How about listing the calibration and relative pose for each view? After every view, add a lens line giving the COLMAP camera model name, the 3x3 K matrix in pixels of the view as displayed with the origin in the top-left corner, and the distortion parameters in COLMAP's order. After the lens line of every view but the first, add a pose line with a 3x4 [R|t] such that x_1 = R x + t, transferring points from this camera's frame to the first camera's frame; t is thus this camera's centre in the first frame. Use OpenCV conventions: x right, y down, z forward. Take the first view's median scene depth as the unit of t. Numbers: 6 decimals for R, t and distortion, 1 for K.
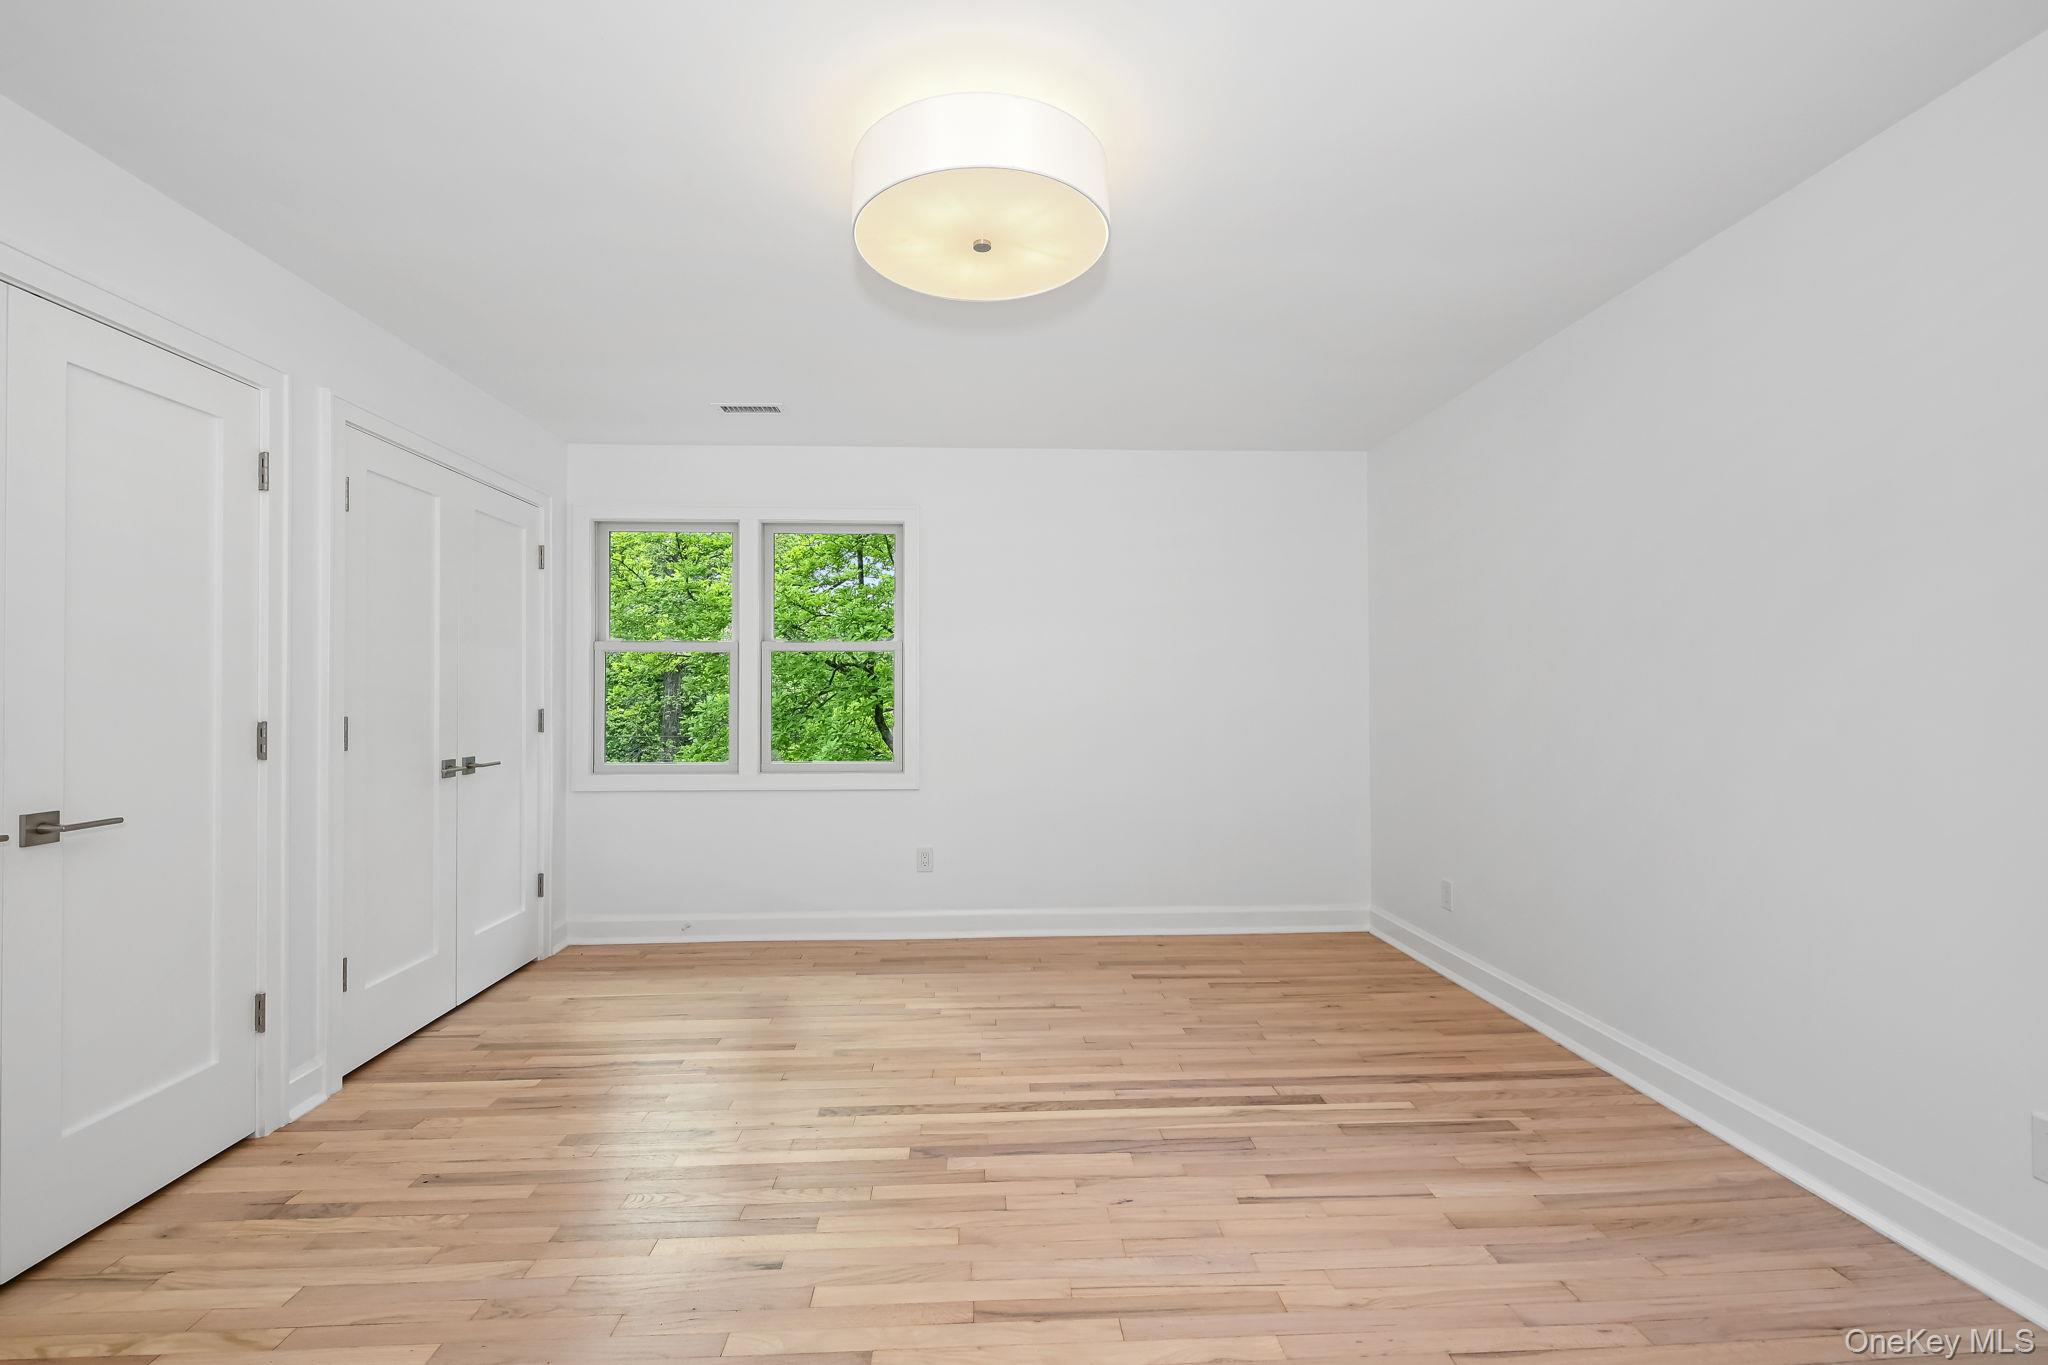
lens RADIAL K [[845.7, 0, 1018.5], [0, 845.7, 689.4], [0, 0, 1]] dist [0.003246, 0.000272]
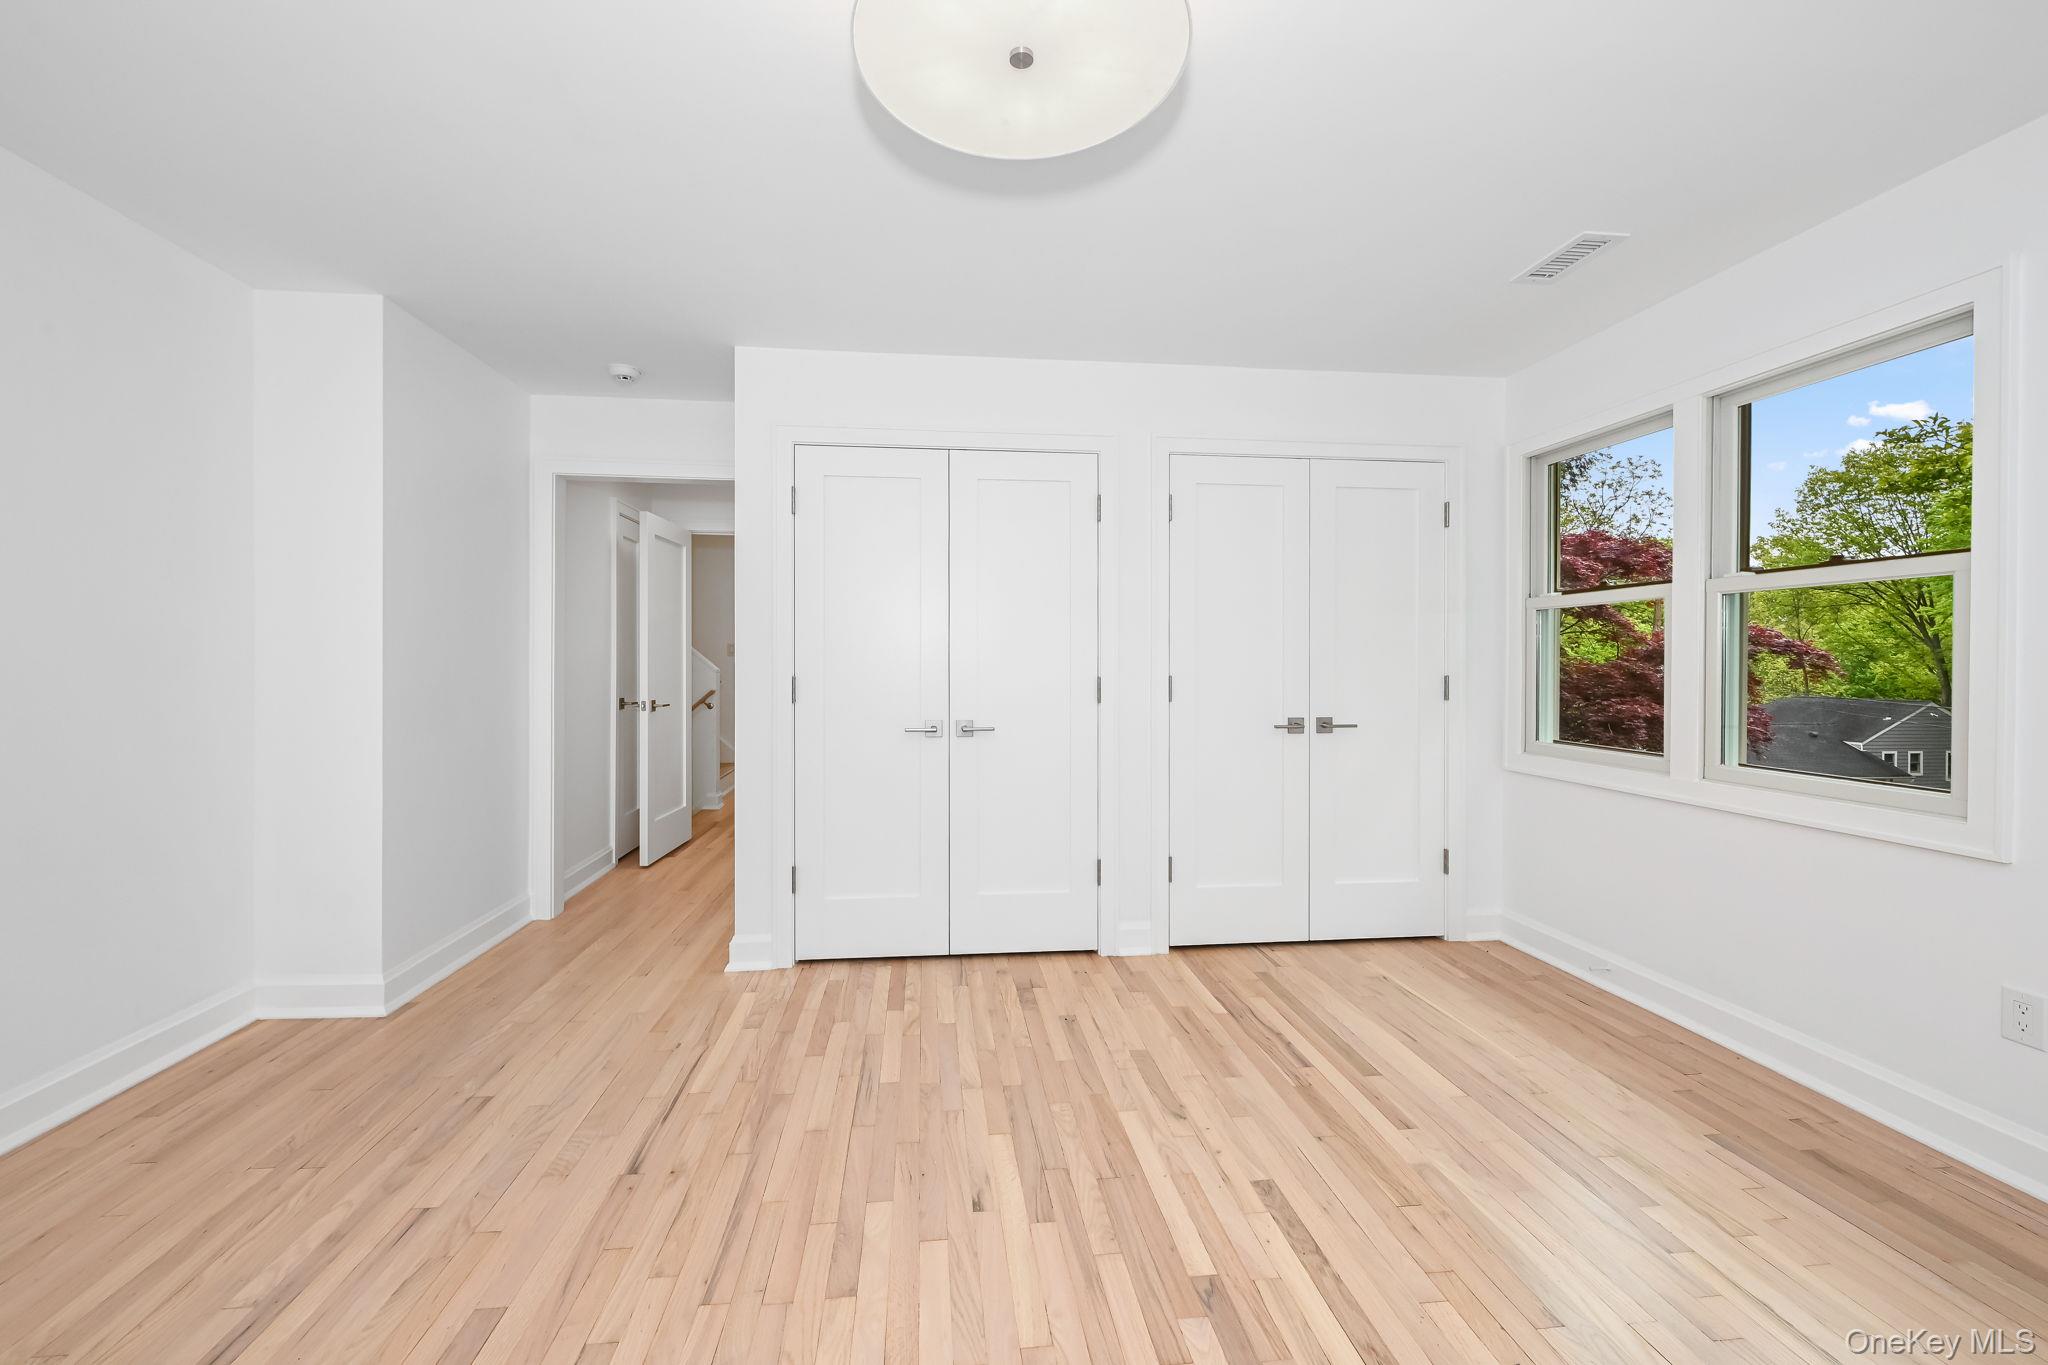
lens RADIAL K [[845.7, 0, 1017.5], [0, 845.7, 669.1], [0, 0, 1]] dist [0.003246, 0.000272]
pose [[0.060218, 0.010792, -0.998127, 0.520902], [0.001197, 0.999940, 0.010884, 0.007816], [0.998185, -0.001850, 0.060202, 0.693489]]
